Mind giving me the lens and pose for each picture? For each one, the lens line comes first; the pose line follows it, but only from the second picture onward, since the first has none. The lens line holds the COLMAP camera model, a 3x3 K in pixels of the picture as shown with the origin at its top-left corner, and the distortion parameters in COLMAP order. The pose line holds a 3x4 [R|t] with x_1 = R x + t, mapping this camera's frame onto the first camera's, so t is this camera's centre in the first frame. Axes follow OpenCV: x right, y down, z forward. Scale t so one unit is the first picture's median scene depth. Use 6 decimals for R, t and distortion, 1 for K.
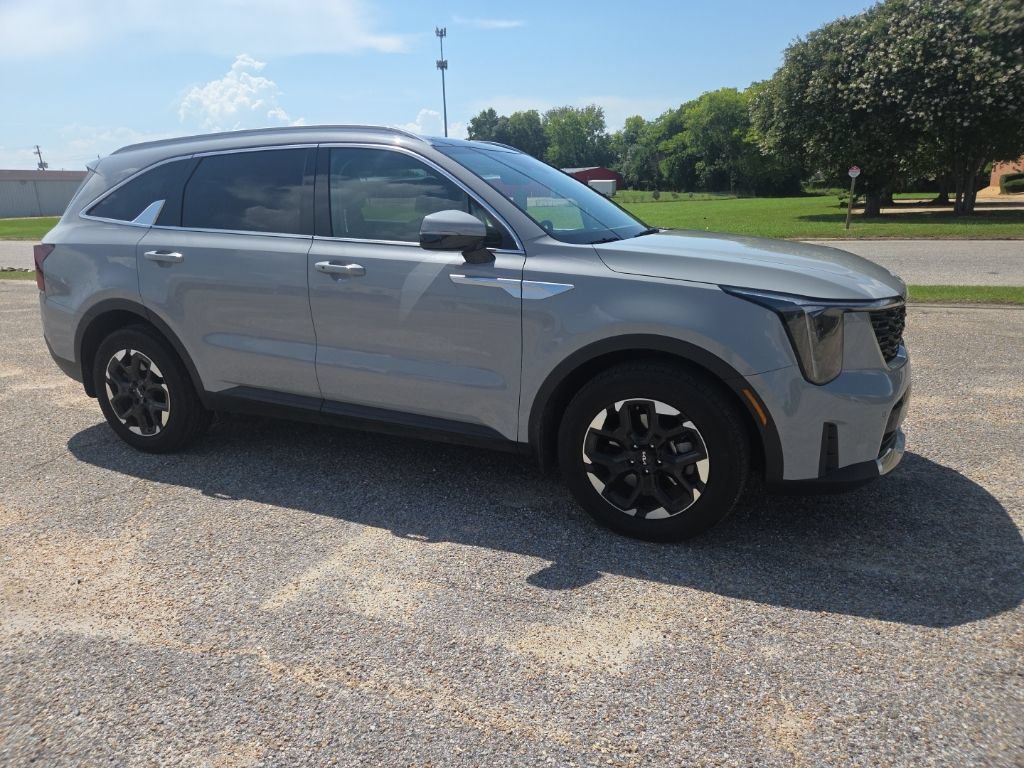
lens RADIAL K [[689.0, 0, 494.2], [0, 689.0, 385.1], [0, 0, 1]] dist [0.063563, -0.055470]
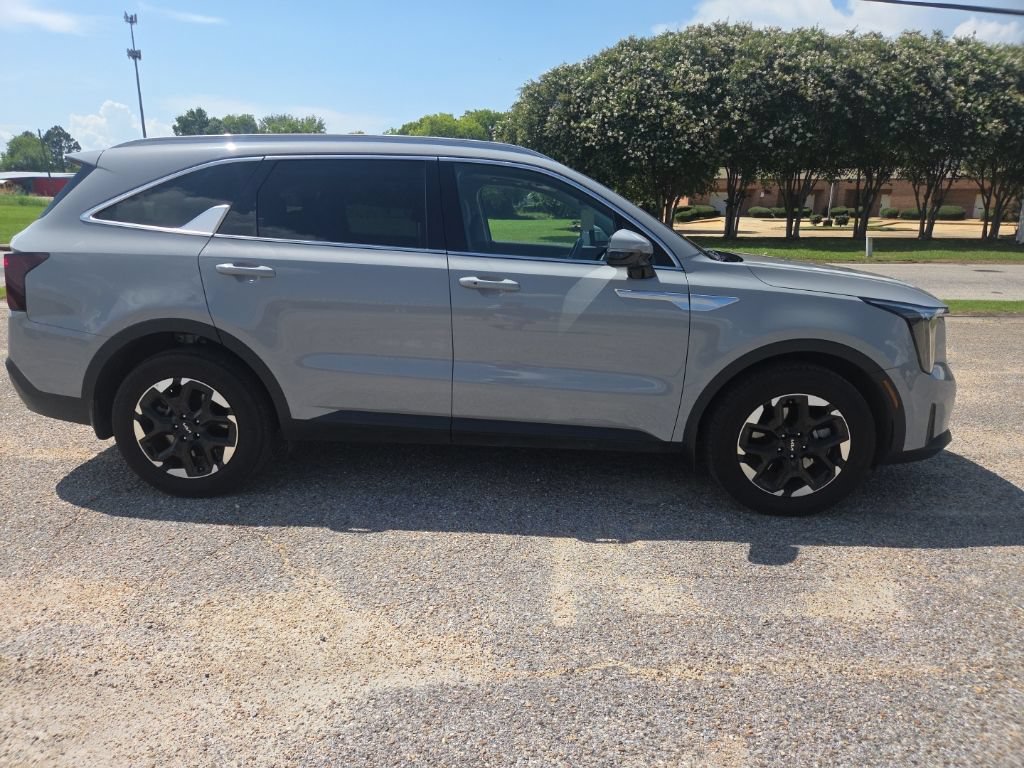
lens RADIAL K [[689.0, 0, 499.2], [0, 689.0, 380.7], [0, 0, 1]] dist [0.063563, -0.055470]
pose [[0.924238, -0.052236, 0.378227, -0.553240], [0.061362, 0.998042, -0.012107, -0.015570], [-0.376854, 0.034398, 0.925634, 0.075066]]
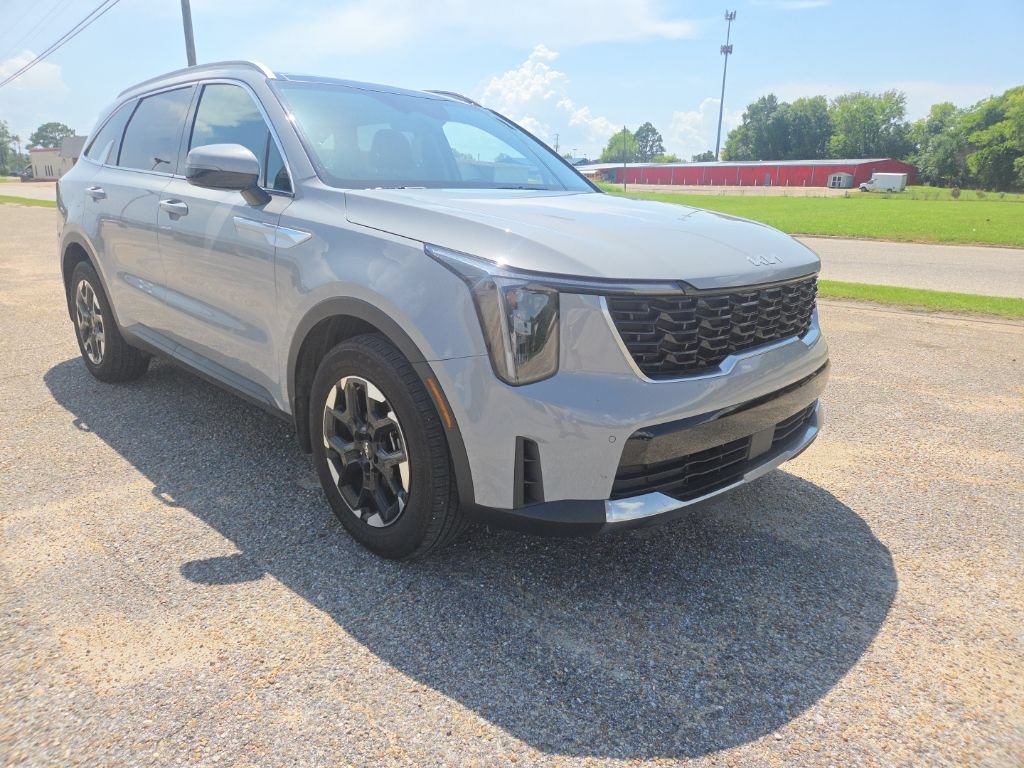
lens RADIAL K [[689.0, 0, 511.4], [0, 689.0, 370.2], [0, 0, 1]] dist [0.063563, -0.055470]
pose [[0.941469, 0.127812, -0.311929, 0.505795], [-0.128549, 0.991535, 0.018291, -0.021392], [0.311626, 0.022878, 0.949929, 0.218141]]
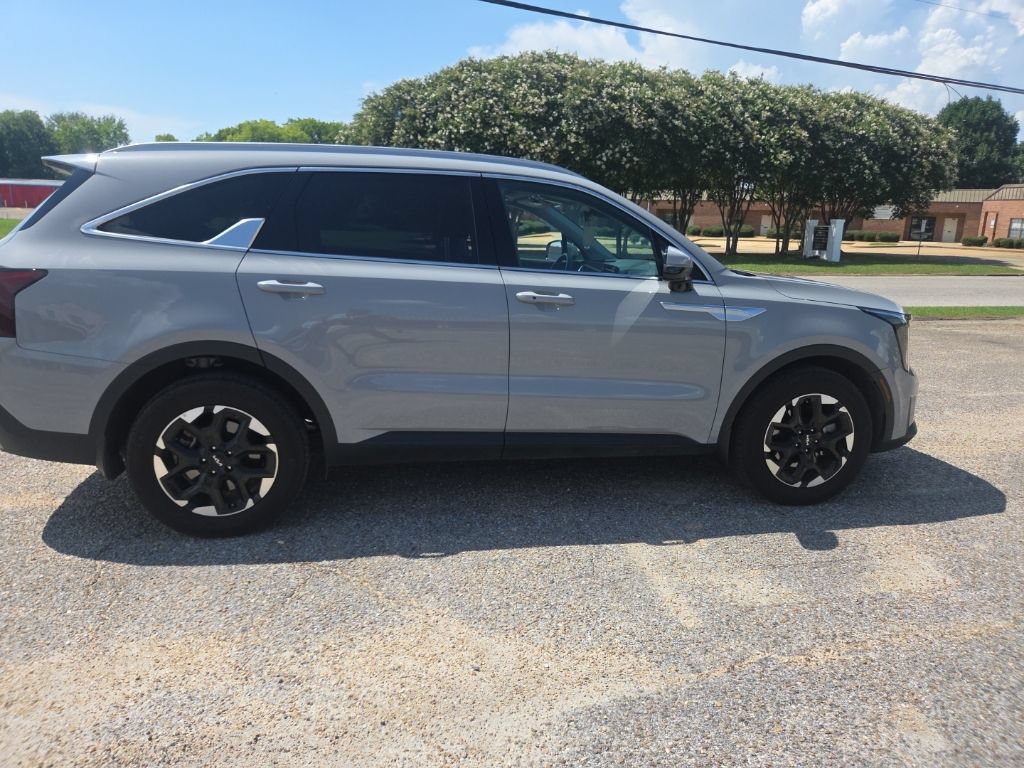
lens RADIAL K [[689.0, 0, 495.4], [0, 689.0, 373.2], [0, 0, 1]] dist [0.063563, -0.055470]
pose [[0.808603, -0.073799, 0.583708, -0.818999], [0.105123, 0.994260, -0.019919, -0.044473], [-0.578887, 0.077467, 0.811719, 0.217660]]
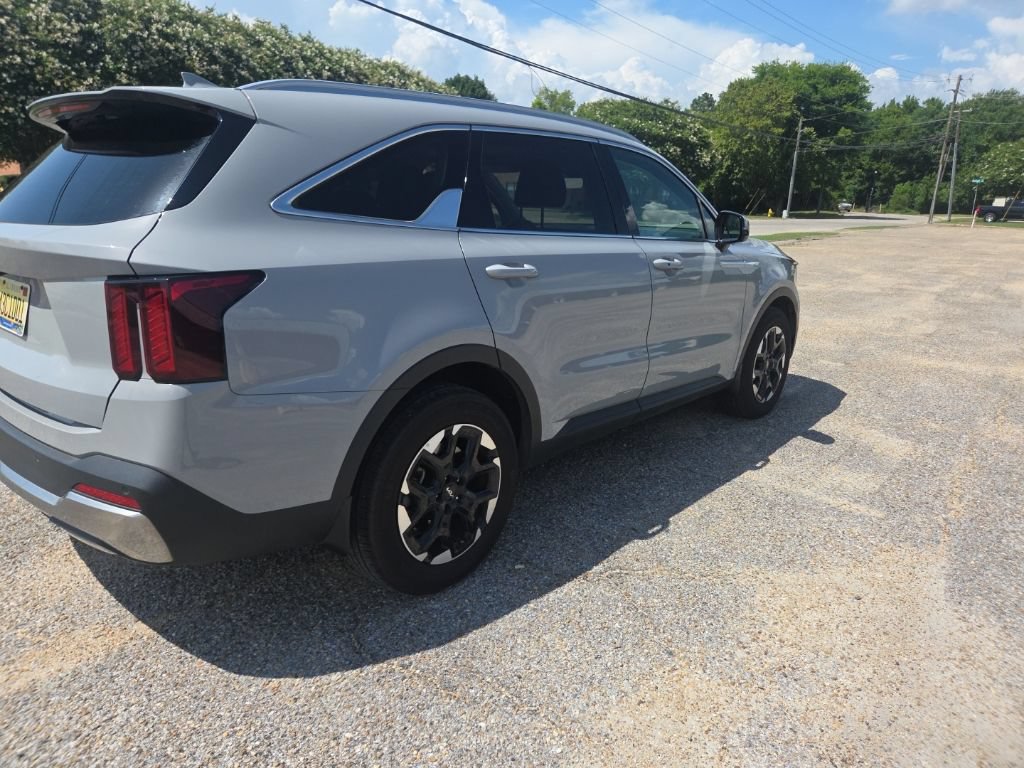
lens RADIAL K [[689.2, 0, 500.7], [0, 689.2, 368.1], [0, 0, 1]] dist [0.062008, -0.053328]
pose [[0.288682, -0.196717, 0.936998, -1.228153], [0.217200, 0.966604, 0.136015, -0.200610], [-0.932463, 0.164250, 0.321769, 0.862169]]
